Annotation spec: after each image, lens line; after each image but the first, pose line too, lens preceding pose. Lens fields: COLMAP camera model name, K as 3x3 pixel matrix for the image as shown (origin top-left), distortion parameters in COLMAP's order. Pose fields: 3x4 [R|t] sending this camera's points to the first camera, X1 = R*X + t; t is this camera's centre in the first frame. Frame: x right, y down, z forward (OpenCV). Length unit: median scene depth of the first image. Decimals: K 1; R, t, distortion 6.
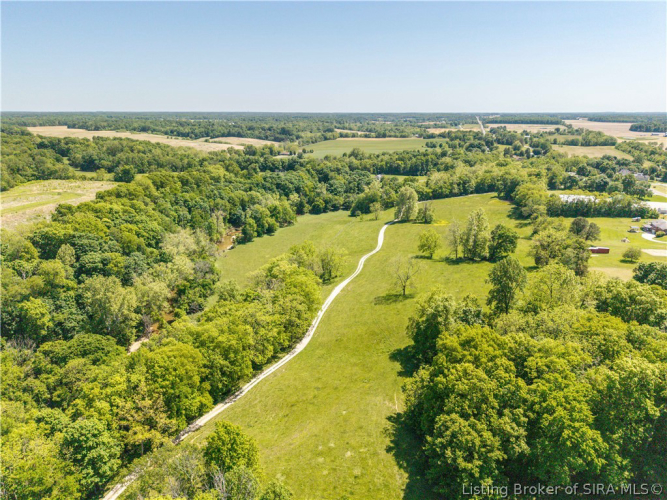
lens RADIAL K [[448.4, 0, 332.7], [0, 448.4, 255.6], [0, 0, 1]] dist [0.034257, -0.038536]
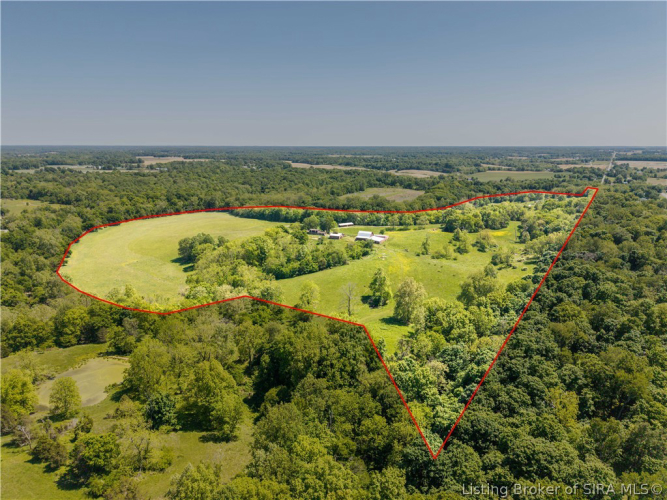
lens RADIAL K [[448.4, 0, 332.7], [0, 448.4, 255.6], [0, 0, 1]] dist [0.034257, -0.038536]
pose [[0.964369, 0.062455, -0.257082, -0.076292], [-0.079693, 0.995178, -0.057181, 0.121917], [0.252271, 0.075631, 0.964696, -0.462934]]
